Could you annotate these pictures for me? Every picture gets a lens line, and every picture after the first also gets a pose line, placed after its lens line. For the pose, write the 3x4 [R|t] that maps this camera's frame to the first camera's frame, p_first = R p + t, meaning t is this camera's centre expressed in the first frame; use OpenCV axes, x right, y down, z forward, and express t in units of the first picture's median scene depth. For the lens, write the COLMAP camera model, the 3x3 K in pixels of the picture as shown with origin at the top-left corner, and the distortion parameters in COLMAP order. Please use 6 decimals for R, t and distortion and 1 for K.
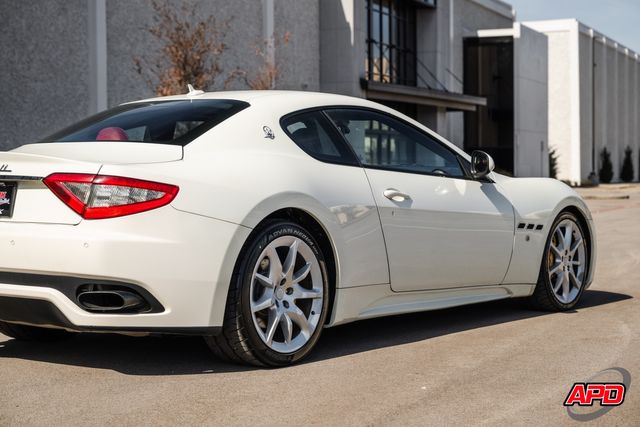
lens RADIAL K [[1335.7, 0, 338.9], [0, 1335.7, 212.9], [0, 0, 1]] dist [-0.003669, 0.187129]
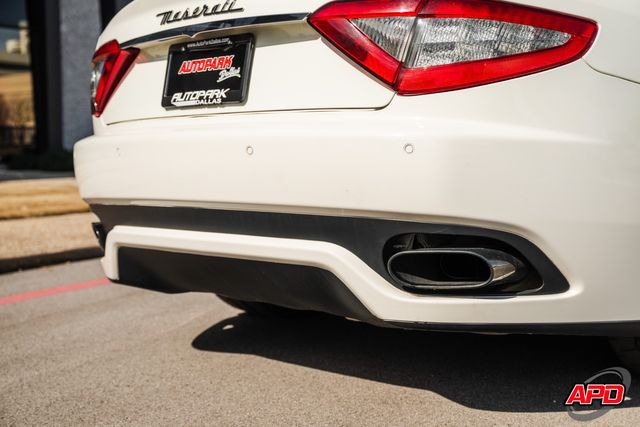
lens RADIAL K [[959.6, 0, 308.9], [0, 959.6, 215.2], [0, 0, 1]] dist [-0.007025, -0.008536]
pose [[0.987626, -0.010140, -0.156500, -0.147433], [0.016307, 0.999138, 0.038174, 0.028995], [0.155978, -0.040254, 0.986940, 0.576062]]
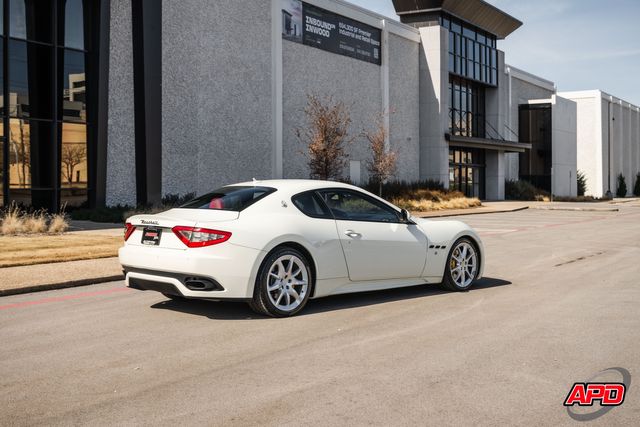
lens RADIAL K [[875.1, 0, 318.5], [0, 875.1, 175.8], [0, 0, 1]] dist [-0.006880, -0.014793]
pose [[0.987002, 0.003597, -0.160665, 0.218148], [-0.009954, 0.999198, -0.038778, -0.051555], [0.160397, 0.039874, 0.986247, -0.338914]]
